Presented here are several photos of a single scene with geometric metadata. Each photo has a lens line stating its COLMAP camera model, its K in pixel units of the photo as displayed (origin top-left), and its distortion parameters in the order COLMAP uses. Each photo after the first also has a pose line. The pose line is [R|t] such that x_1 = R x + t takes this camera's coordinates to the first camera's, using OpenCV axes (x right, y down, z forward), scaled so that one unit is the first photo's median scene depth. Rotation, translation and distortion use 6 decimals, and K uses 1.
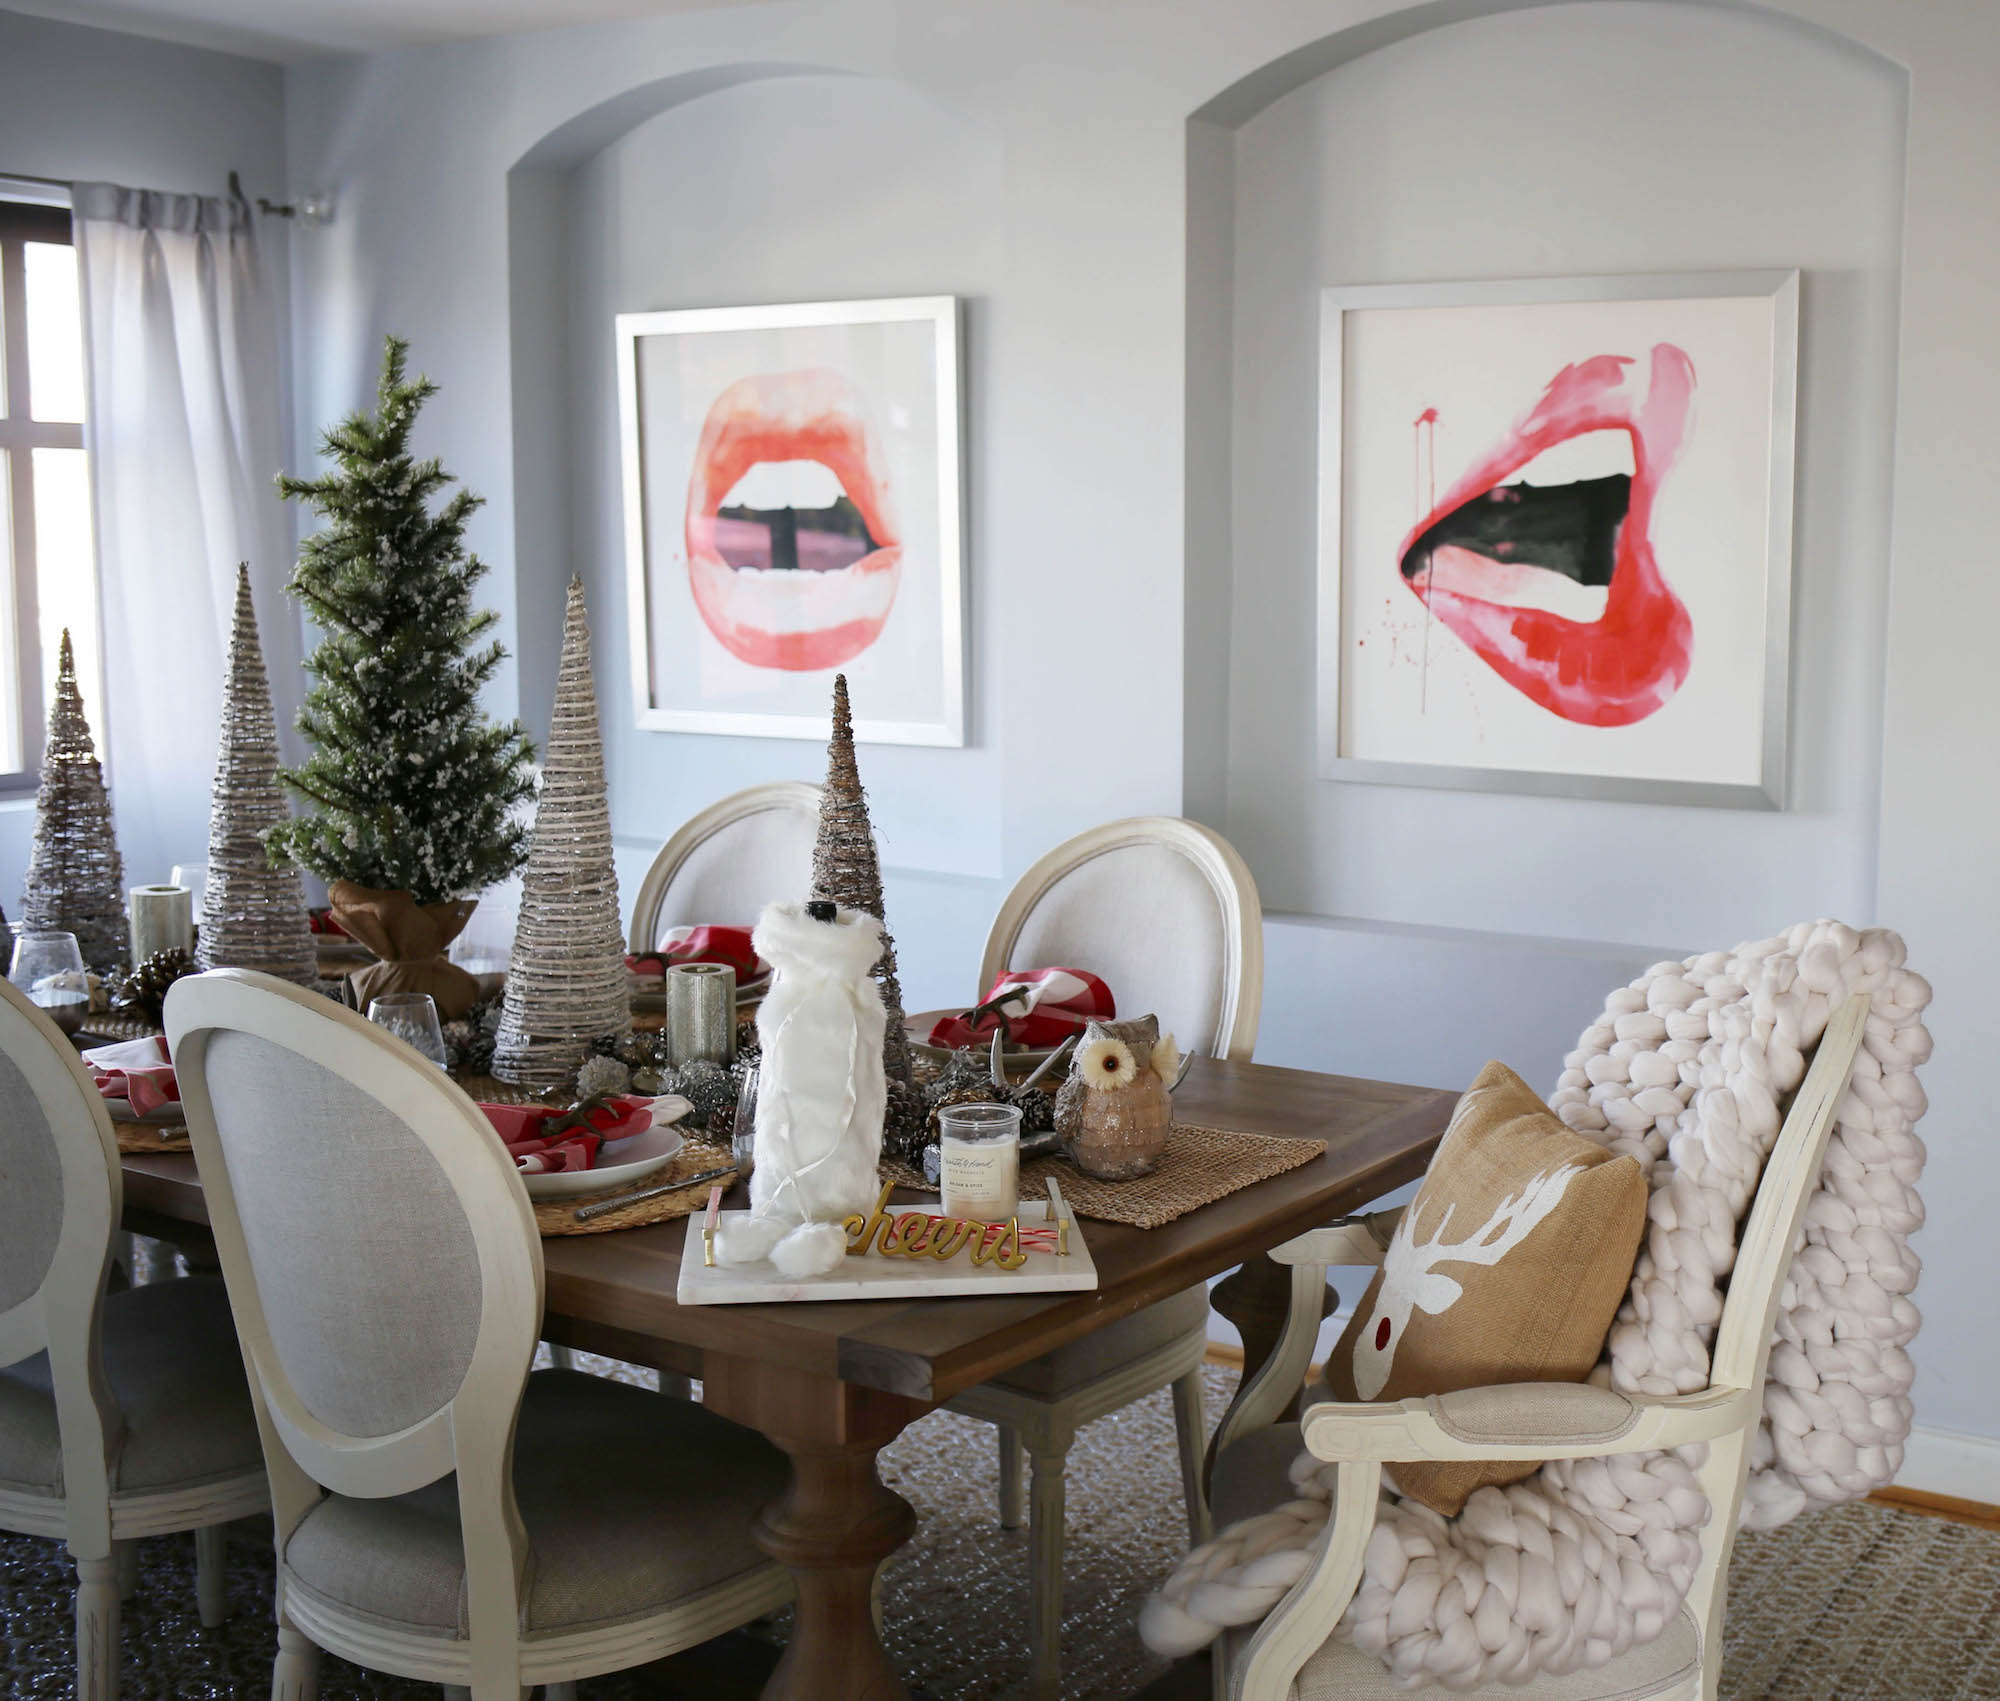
lens RADIAL K [[2869.1, 0, 1000.0], [0, 2869.1, 850.5], [0, 0, 1]] dist [-0.025500, 0.021498]
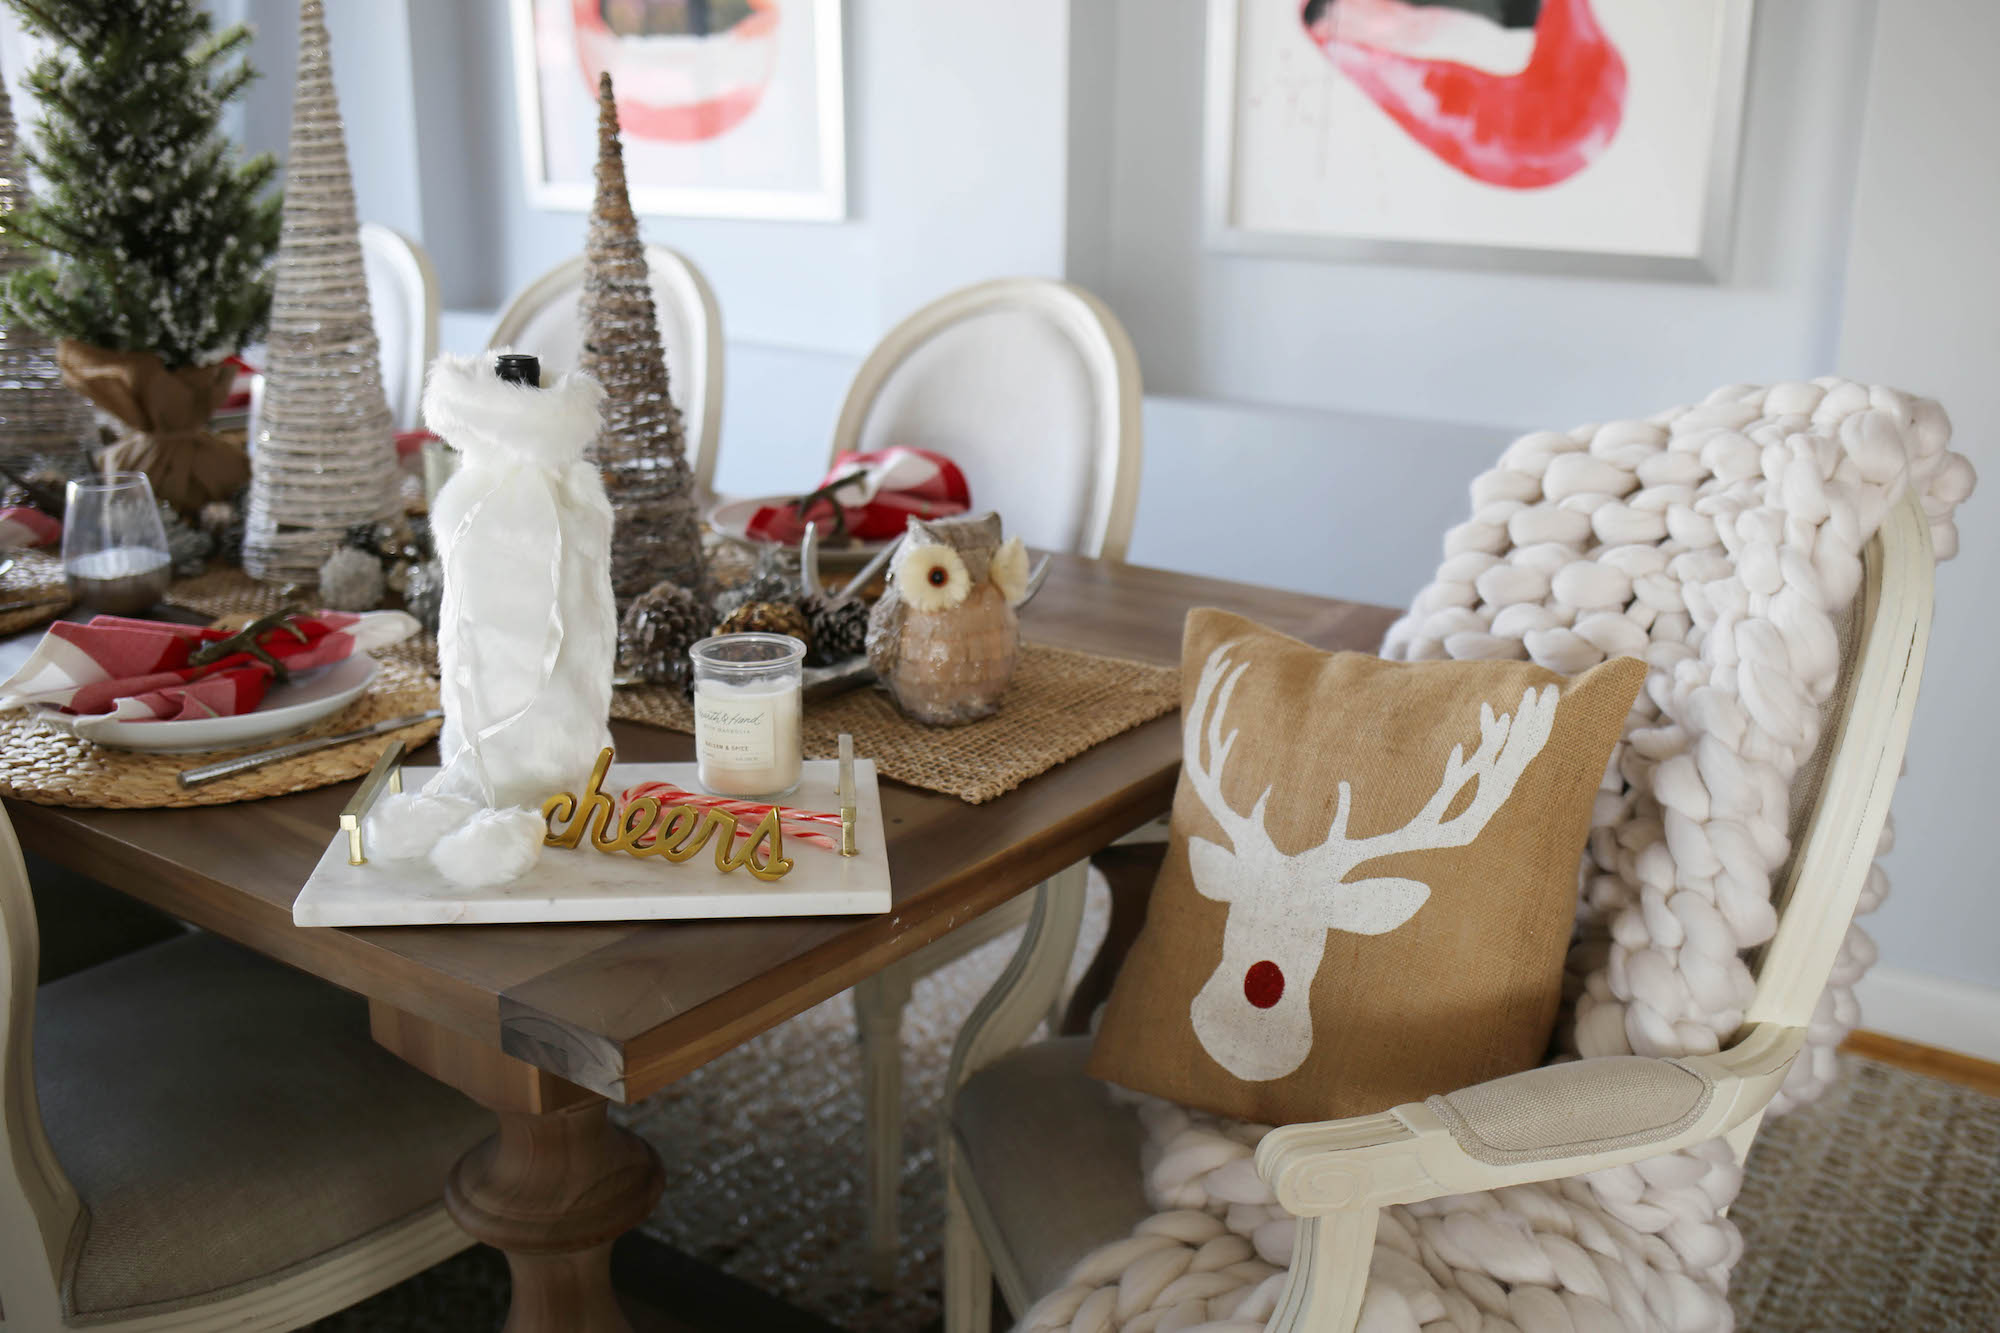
lens RADIAL K [[2011.7, 0, 1001.0], [0, 2011.7, 580.9], [0, 0, 1]] dist [-0.071914, 0.056248]
pose [[0.999788, 0.010389, 0.017794, 0.040403], [-0.012267, 0.993974, 0.108923, 0.014730], [-0.016555, -0.109118, 0.993891, 0.409810]]
